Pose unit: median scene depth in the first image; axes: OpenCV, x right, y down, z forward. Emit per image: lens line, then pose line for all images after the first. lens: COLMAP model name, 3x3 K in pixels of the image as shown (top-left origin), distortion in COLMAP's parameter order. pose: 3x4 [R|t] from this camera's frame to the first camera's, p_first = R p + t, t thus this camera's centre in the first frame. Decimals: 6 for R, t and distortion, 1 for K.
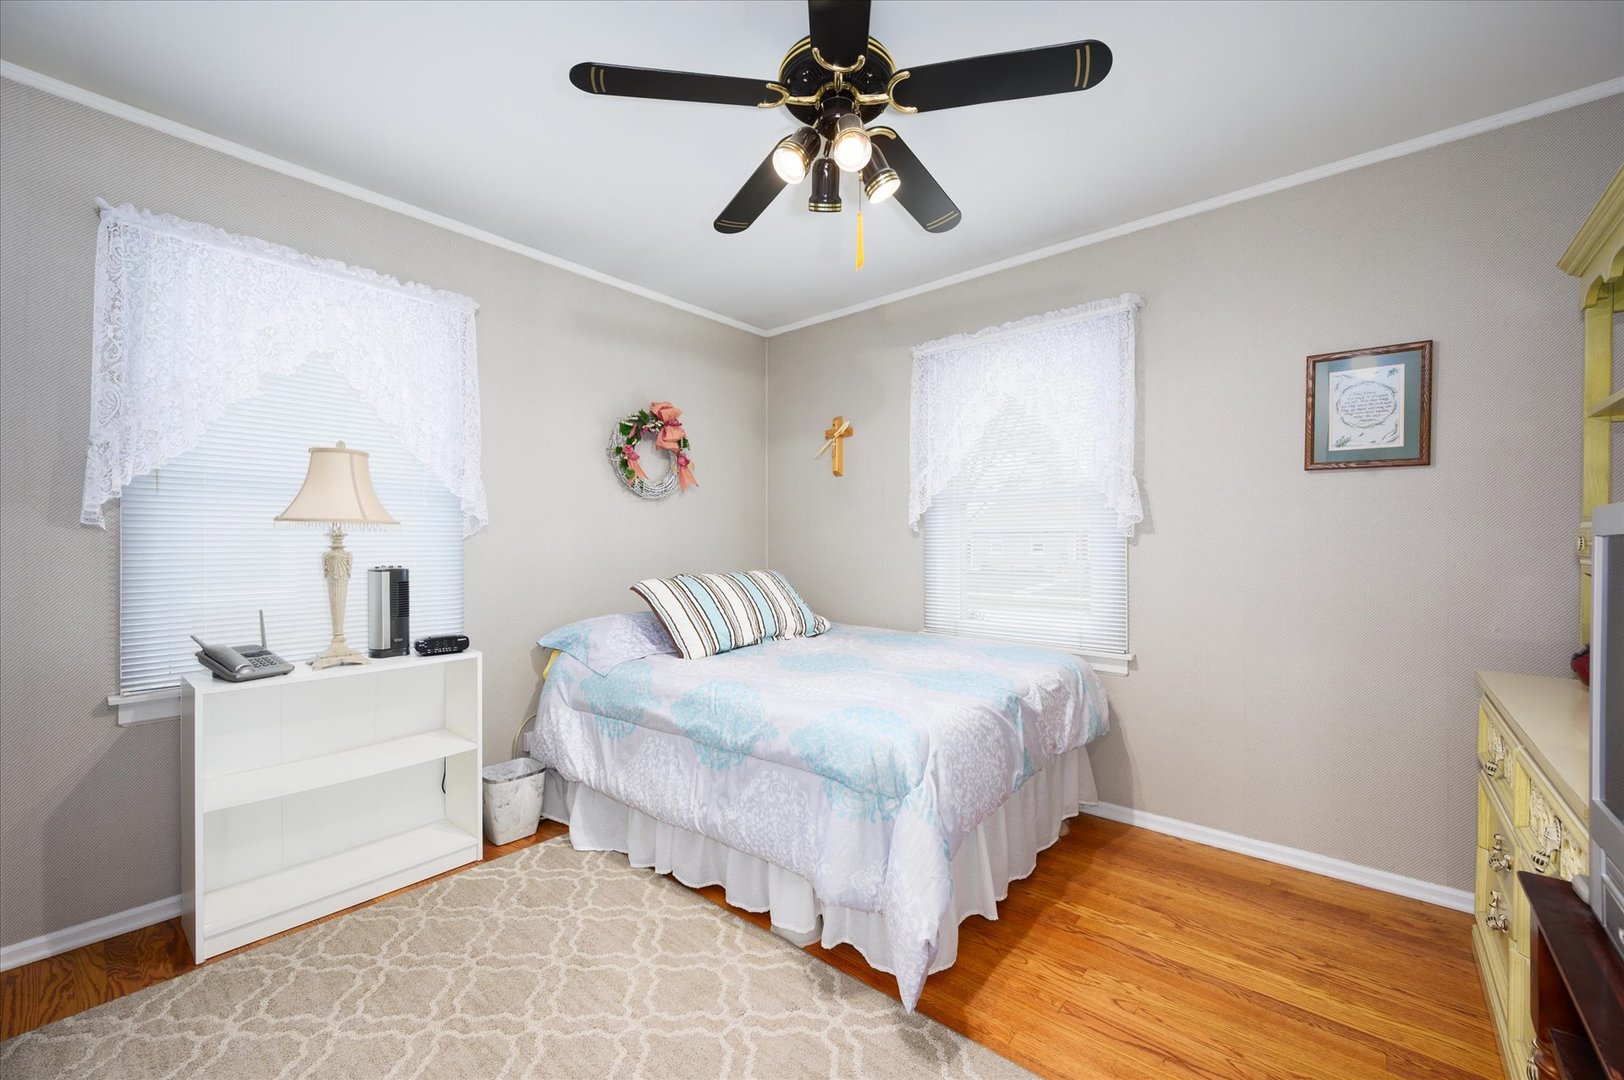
lens RADIAL K [[636.0, 0, 818.4], [0, 636.0, 536.0], [0, 0, 1]] dist [-0.000280, -0.000007]
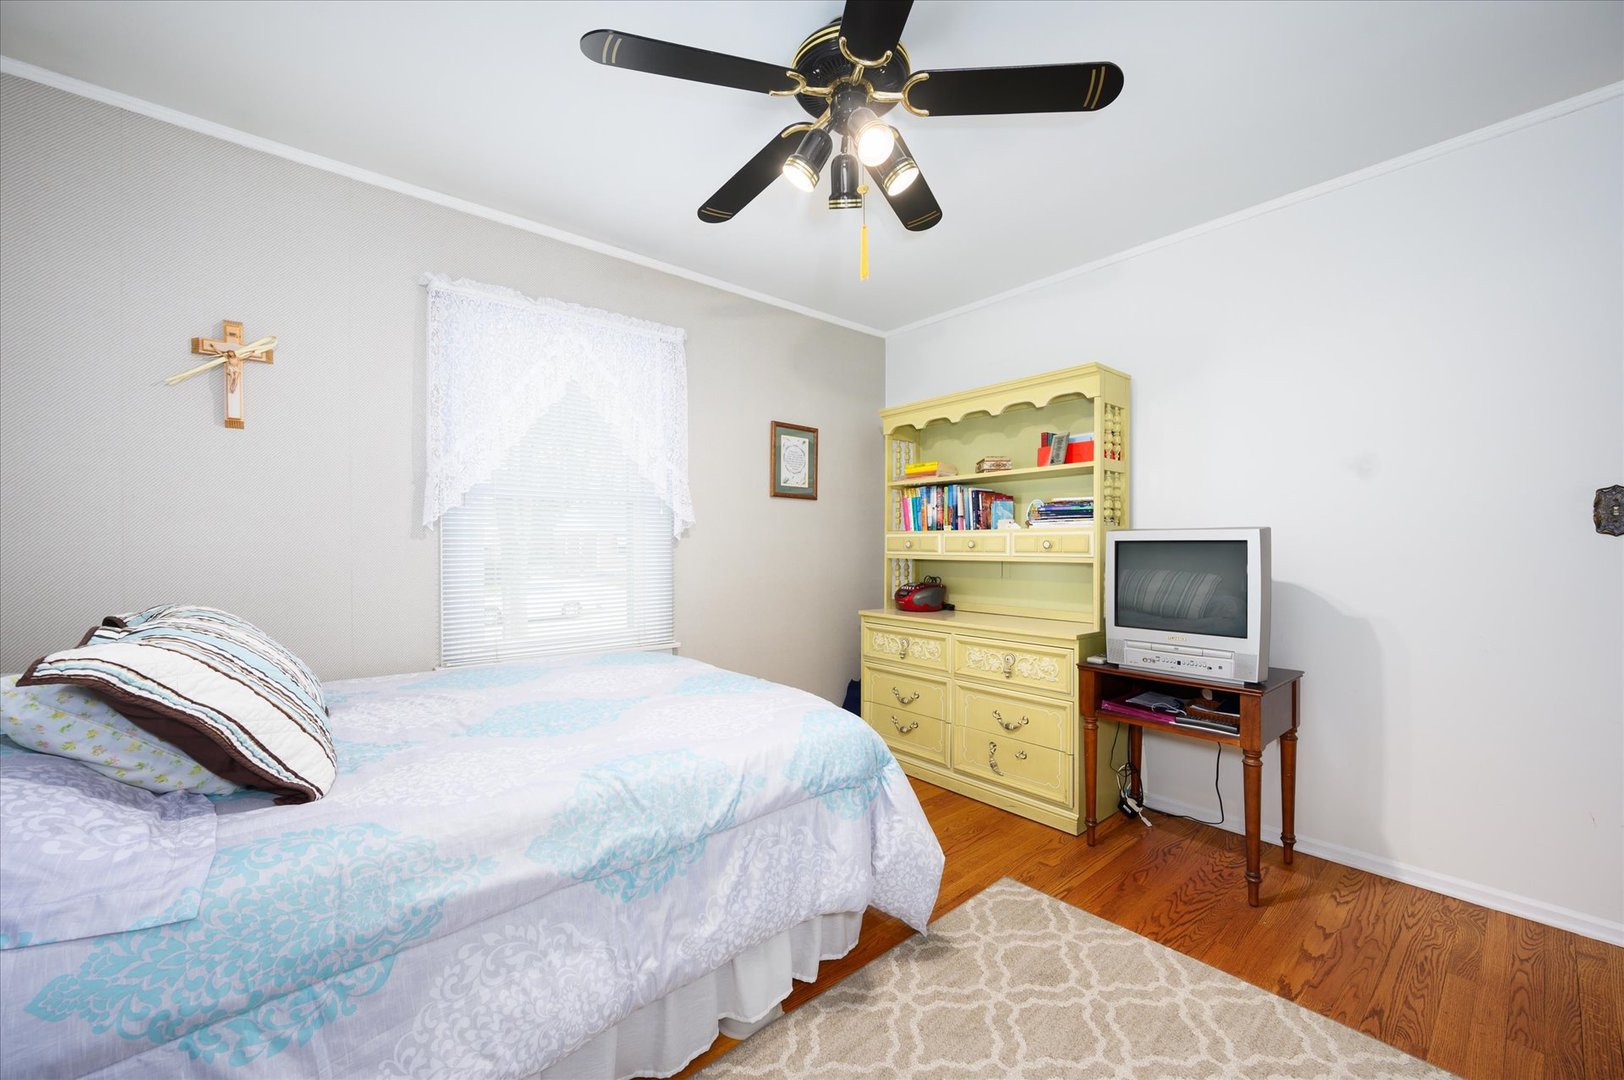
lens RADIAL K [[636.0, 0, 817.4], [0, 636.0, 548.7], [0, 0, 1]] dist [-0.000280, -0.000007]
pose [[0.166436, -0.004400, 0.986042, -0.732109], [0.001843, 0.999990, 0.004151, 0.013039], [-0.986051, 0.001126, 0.166442, 0.689205]]
